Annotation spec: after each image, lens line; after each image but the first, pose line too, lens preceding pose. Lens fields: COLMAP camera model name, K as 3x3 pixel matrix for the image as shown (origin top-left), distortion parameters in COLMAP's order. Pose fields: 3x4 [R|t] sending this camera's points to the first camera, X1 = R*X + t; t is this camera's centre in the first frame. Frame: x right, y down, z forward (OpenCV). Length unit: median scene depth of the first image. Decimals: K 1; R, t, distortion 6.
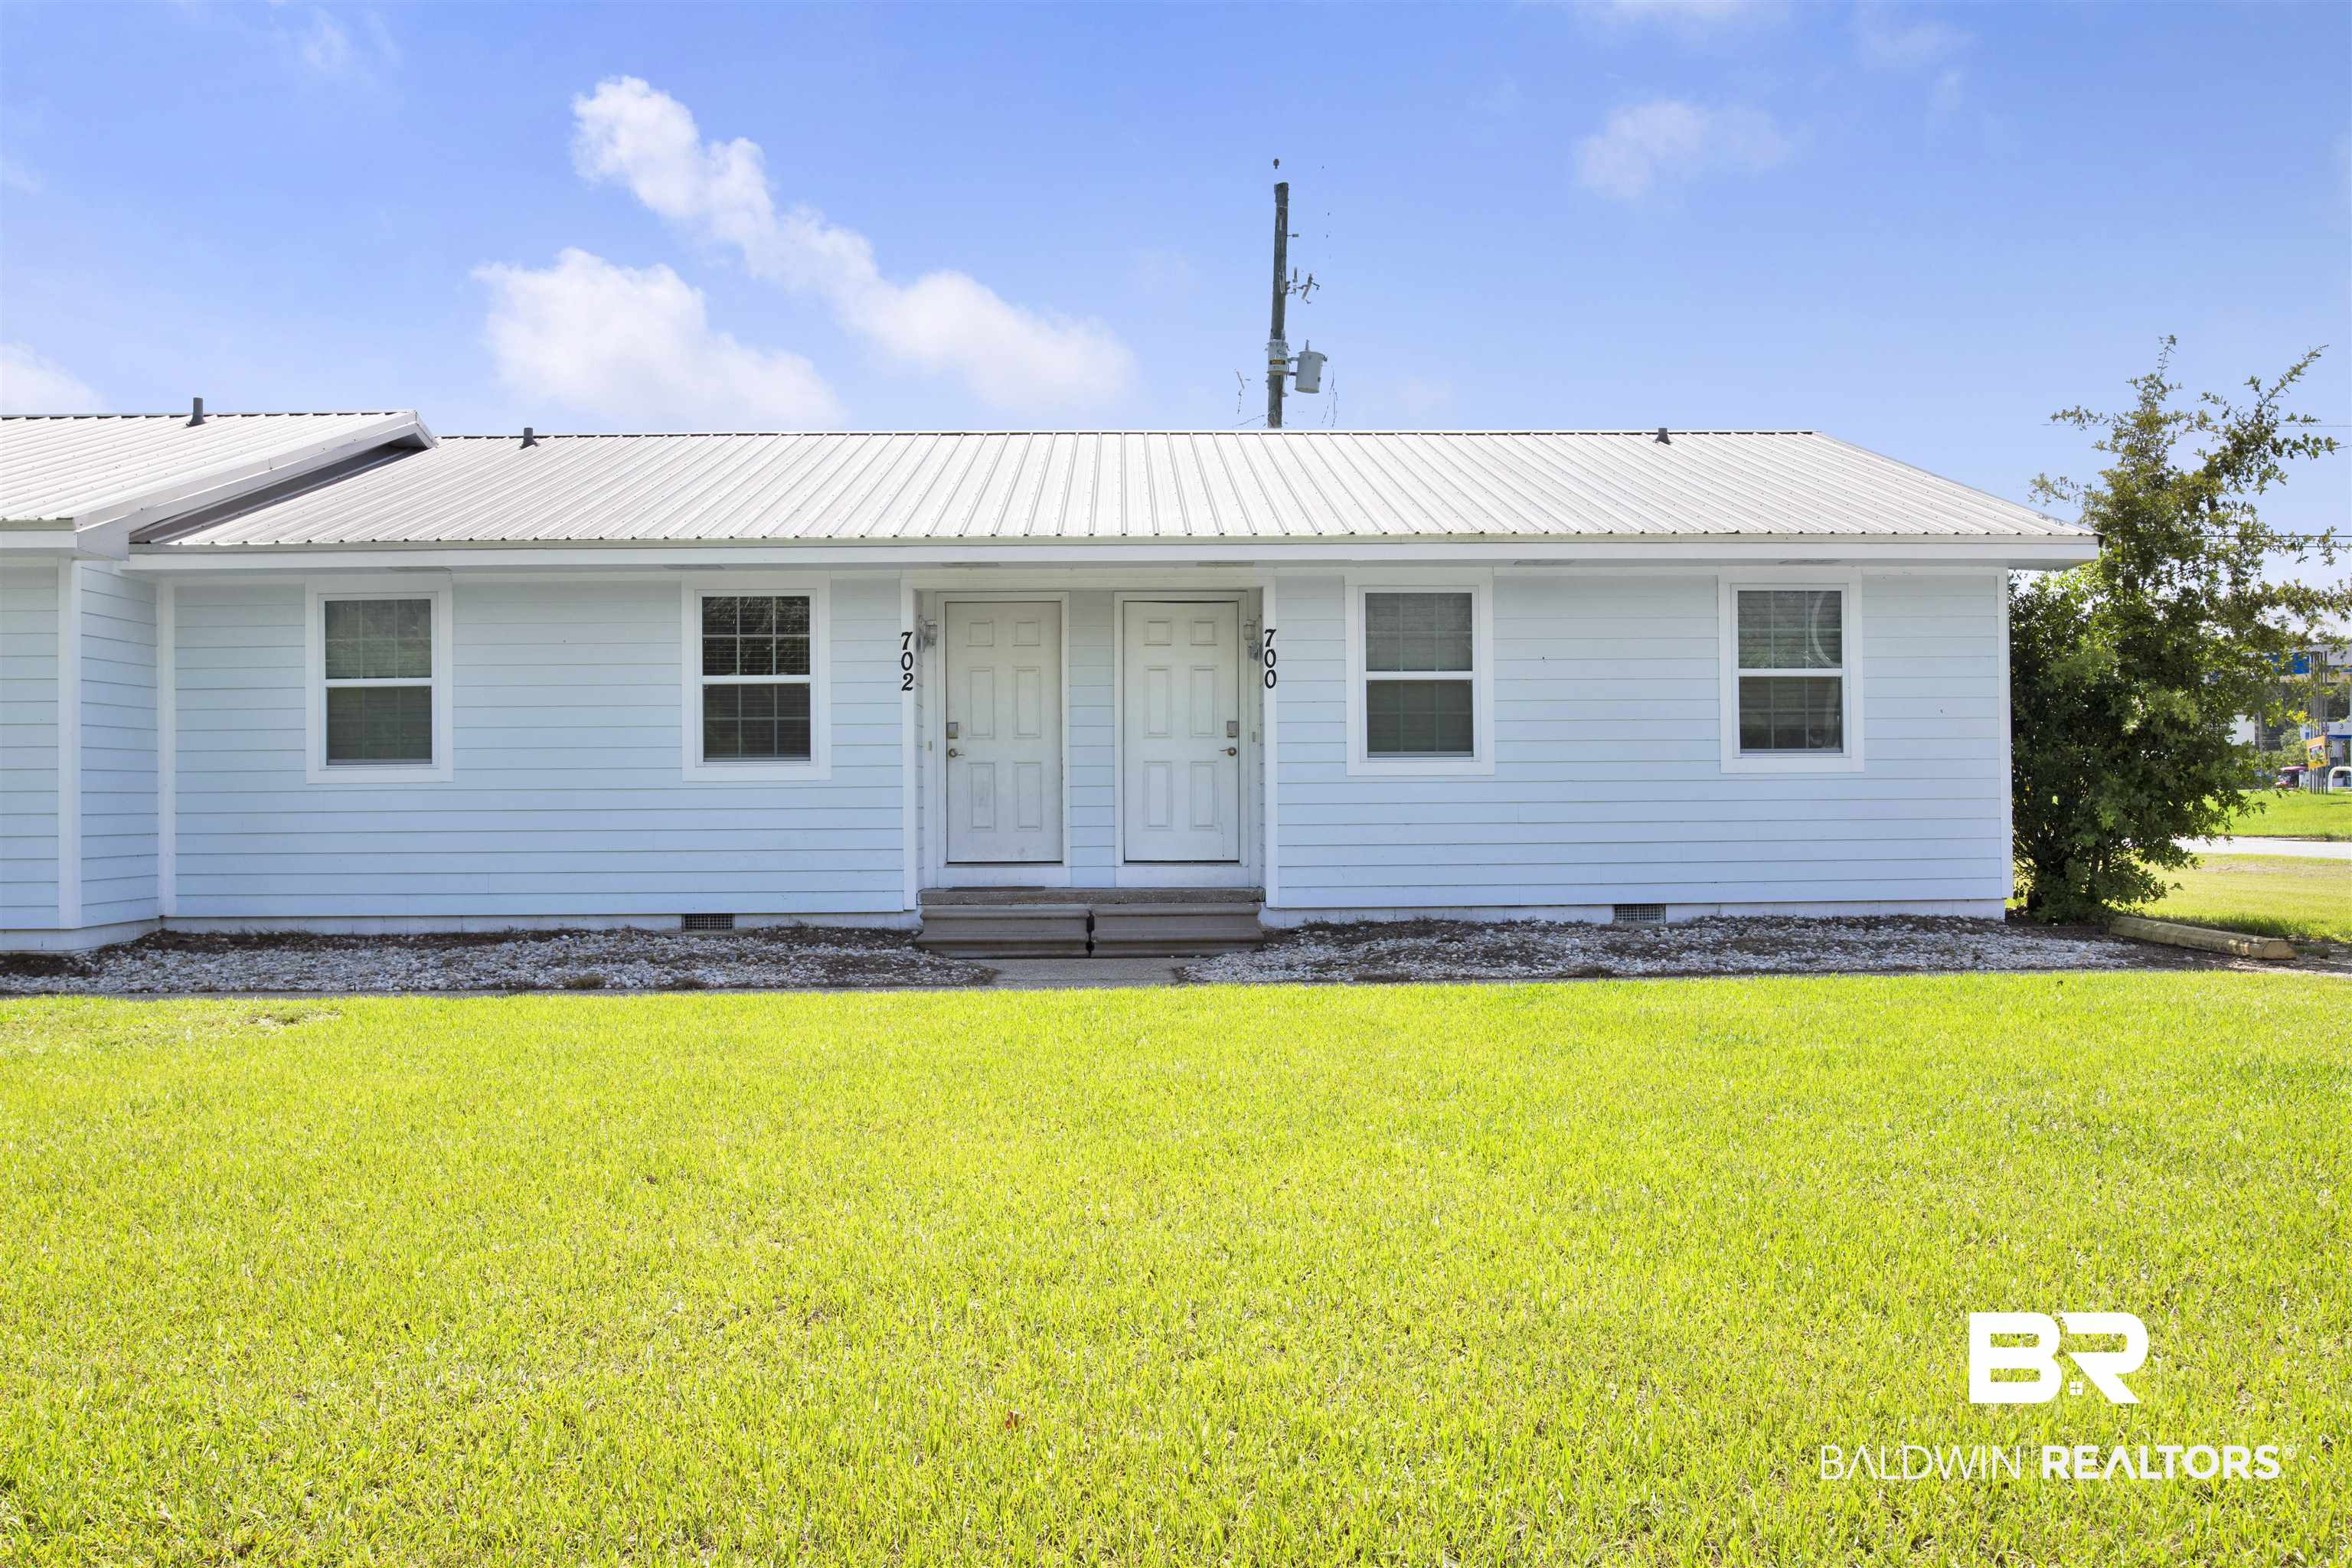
lens RADIAL K [[1856.5, 0, 1181.8], [0, 1856.5, 776.5], [0, 0, 1]] dist [-0.051992, 0.003478]
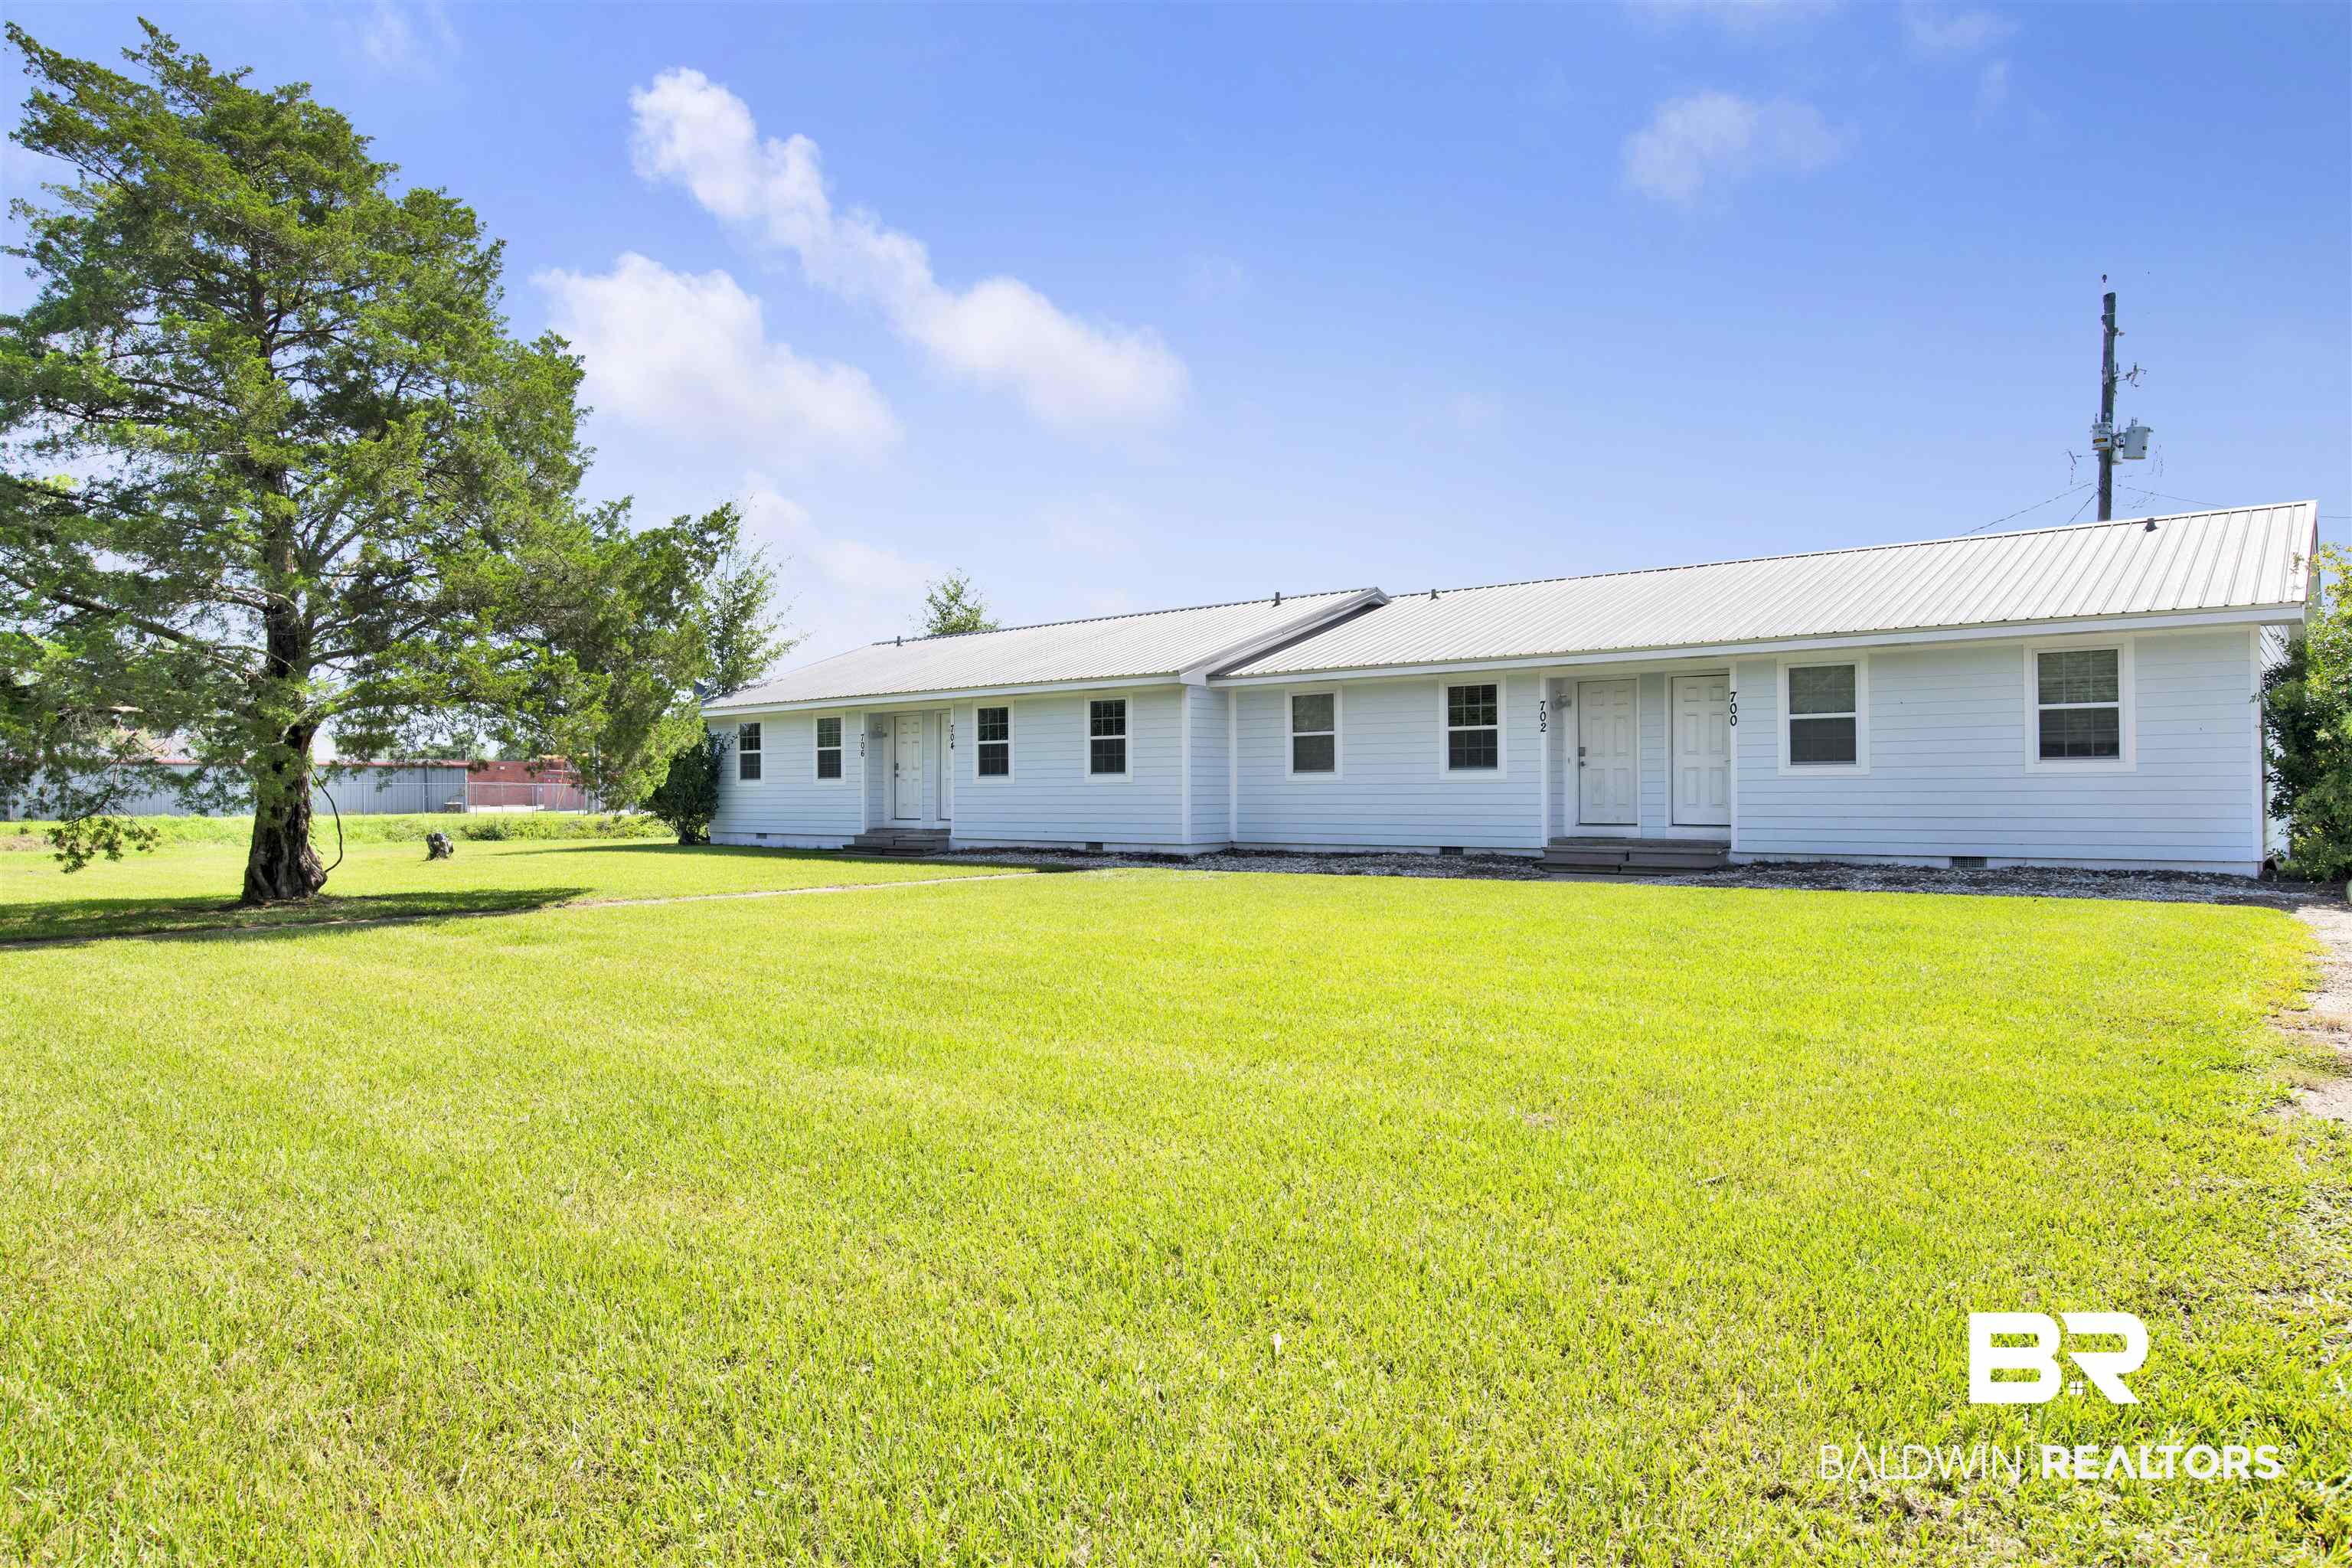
lens RADIAL K [[1447.3, 0, 1170.5], [0, 1447.3, 783.8], [0, 0, 1]] dist [-0.041828, -0.001011]
pose [[0.741910, -0.000743, -0.670499, 0.560916], [0.008604, 0.999928, 0.008412, -0.008971], [0.670444, -0.012010, 0.741863, -0.355877]]
